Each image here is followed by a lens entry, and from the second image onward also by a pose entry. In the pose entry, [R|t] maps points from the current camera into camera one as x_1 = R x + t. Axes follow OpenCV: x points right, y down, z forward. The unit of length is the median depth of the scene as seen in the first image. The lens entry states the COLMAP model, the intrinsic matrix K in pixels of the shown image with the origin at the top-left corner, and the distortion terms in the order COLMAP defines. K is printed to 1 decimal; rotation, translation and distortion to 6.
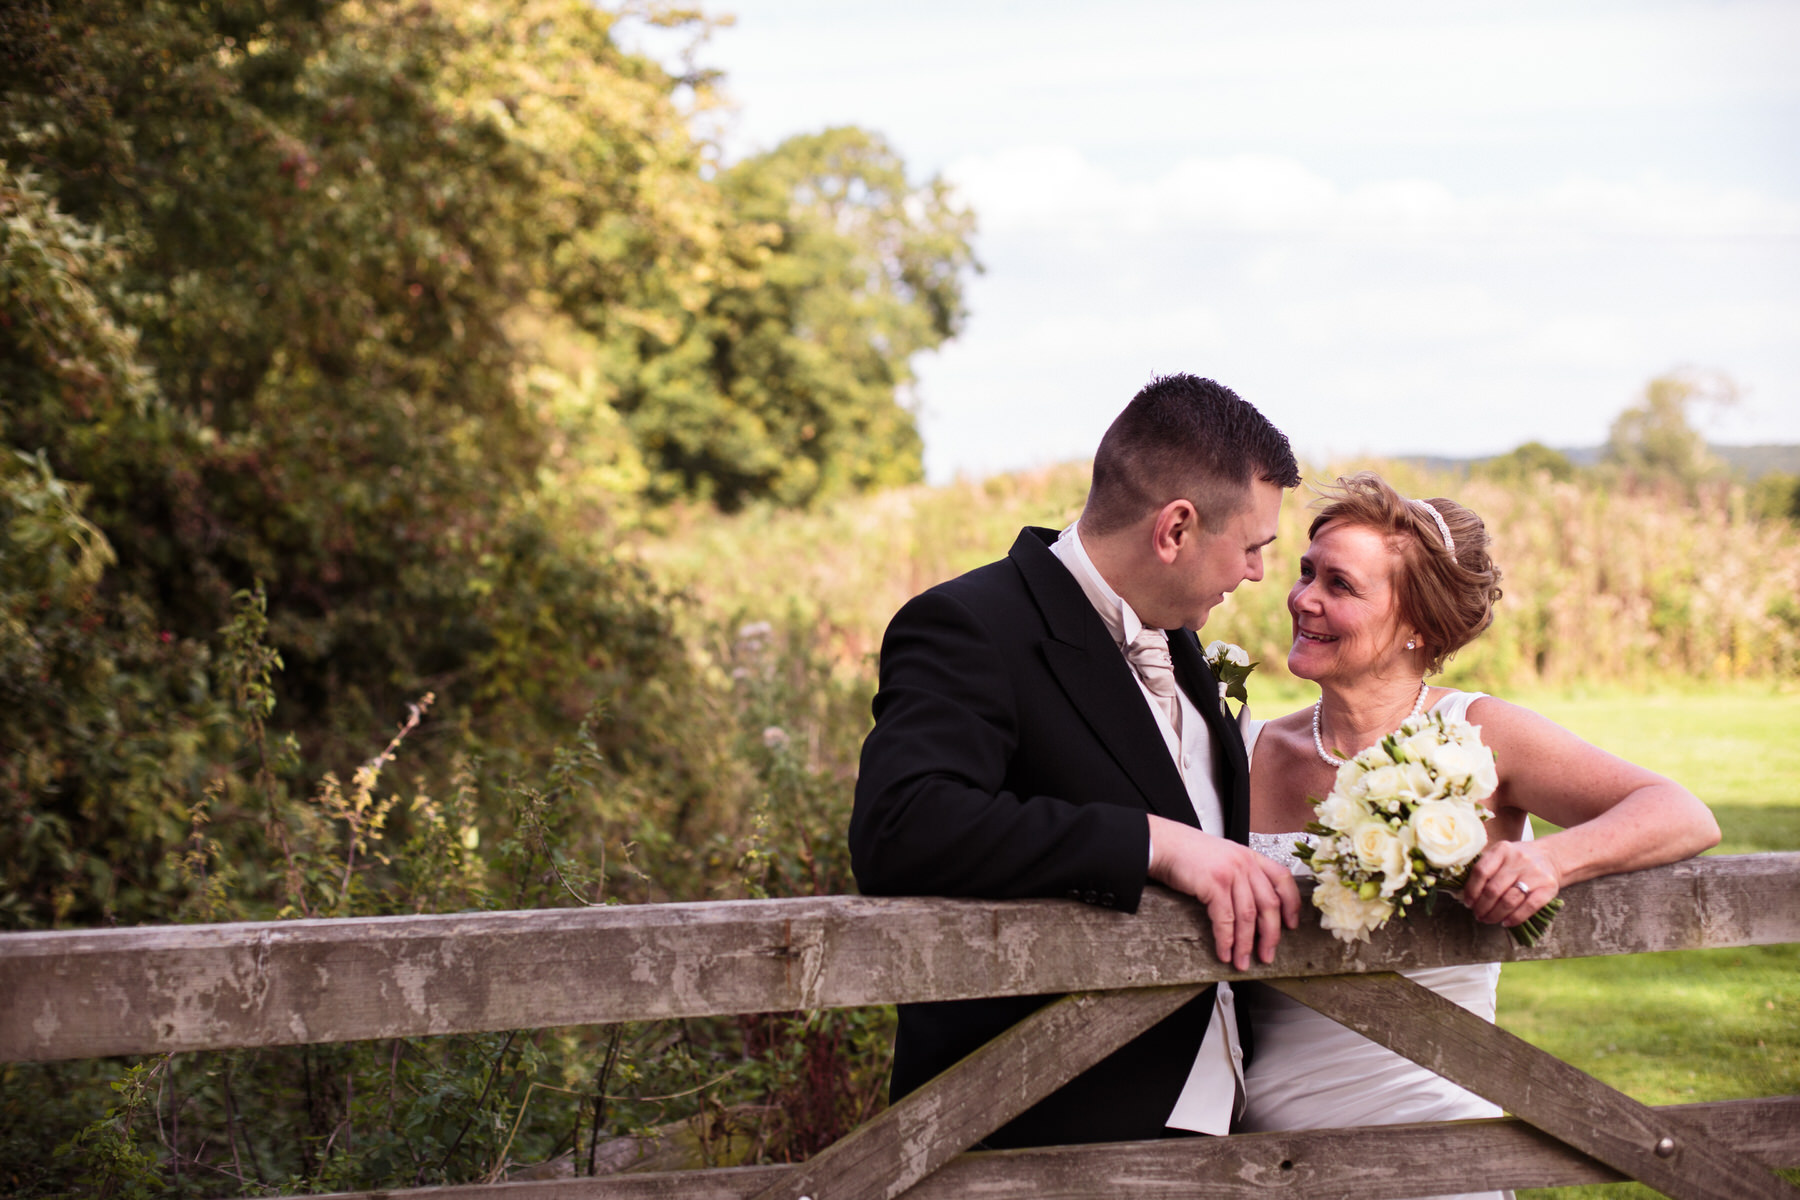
lens RADIAL K [[2586.9, 0, 899.8], [0, 2586.9, 599.1], [0, 0, 1]] dist [-0.000739, 0.000000]
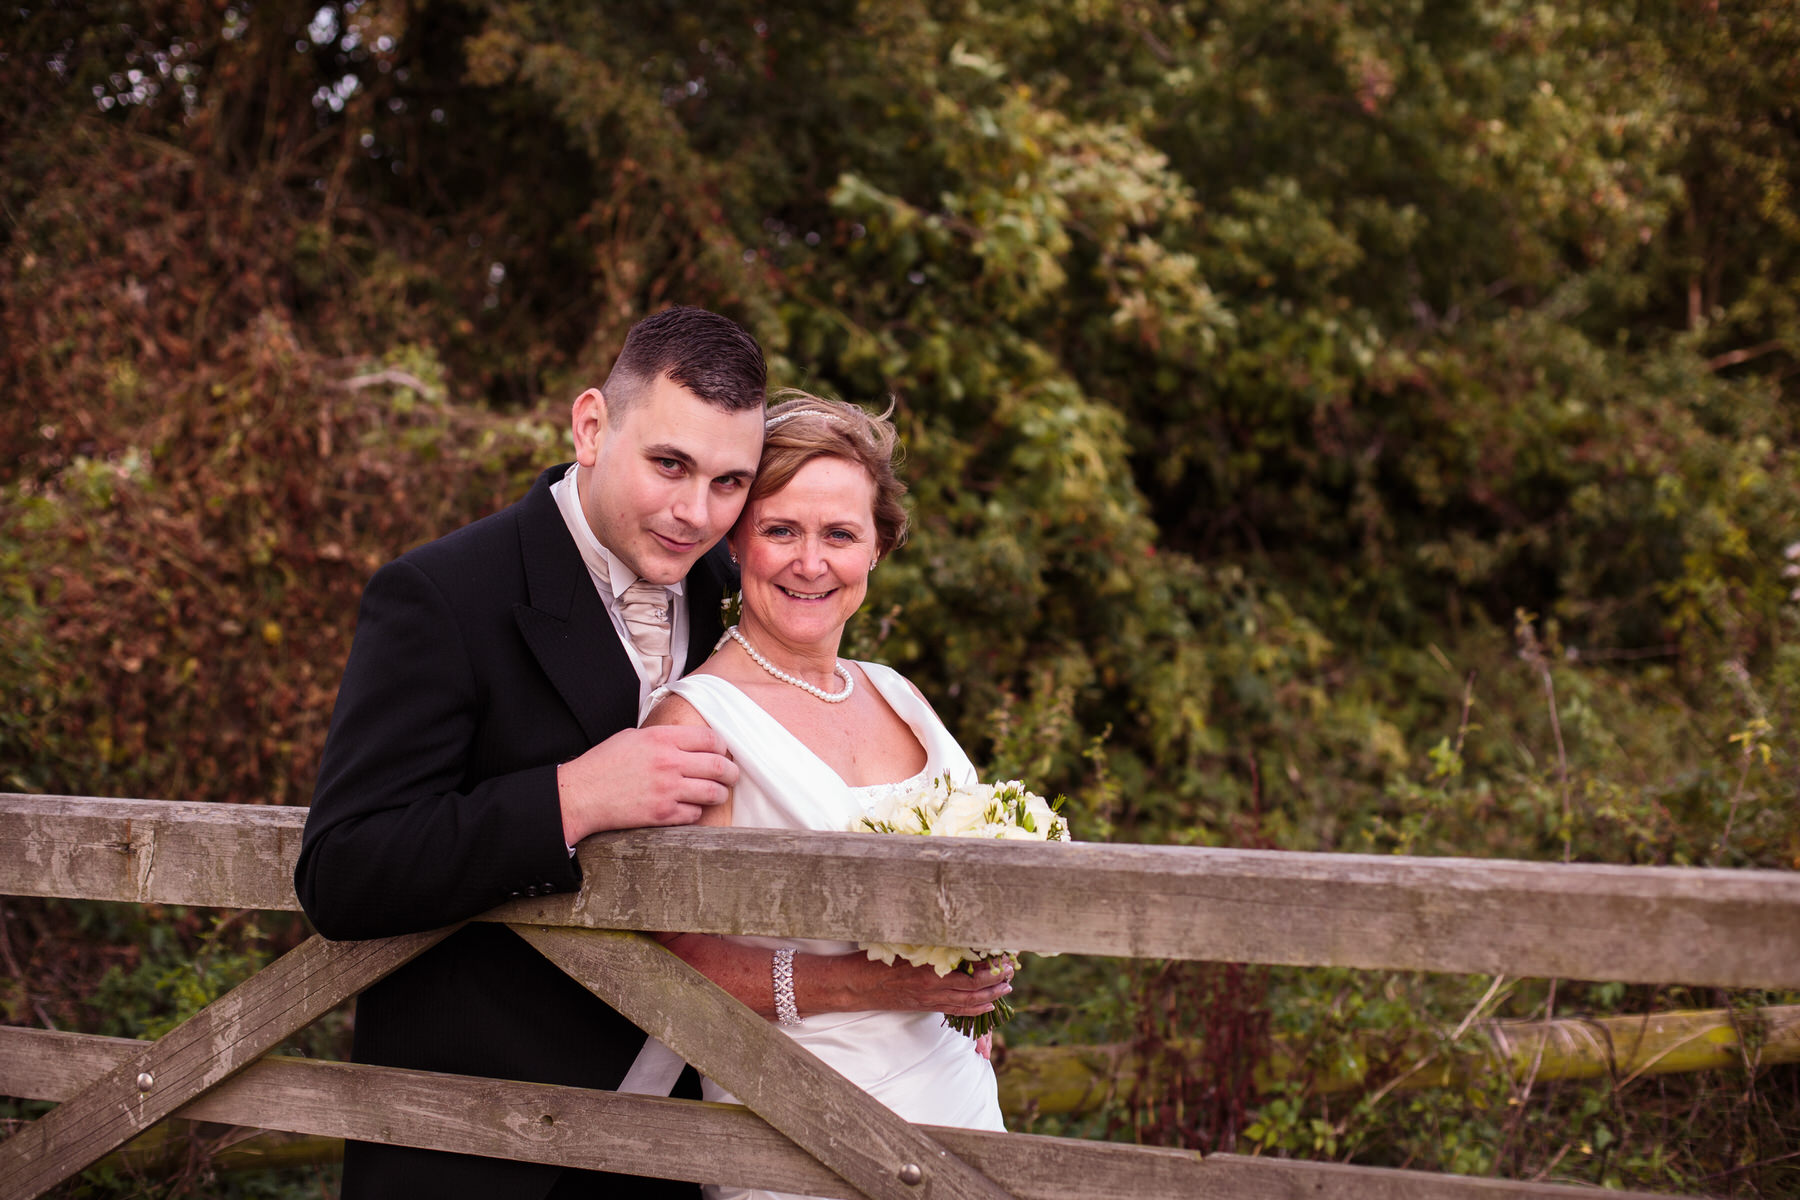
lens RADIAL K [[2586.9, 0, 899.8], [0, 2586.9, 599.7], [0, 0, 1]] dist [-0.000739, 0.000000]
pose [[0.756623, 0.023151, -0.653442, 0.882439], [-0.002104, 0.999454, 0.032974, -0.005483], [0.653848, -0.023574, 0.756258, 0.372178]]
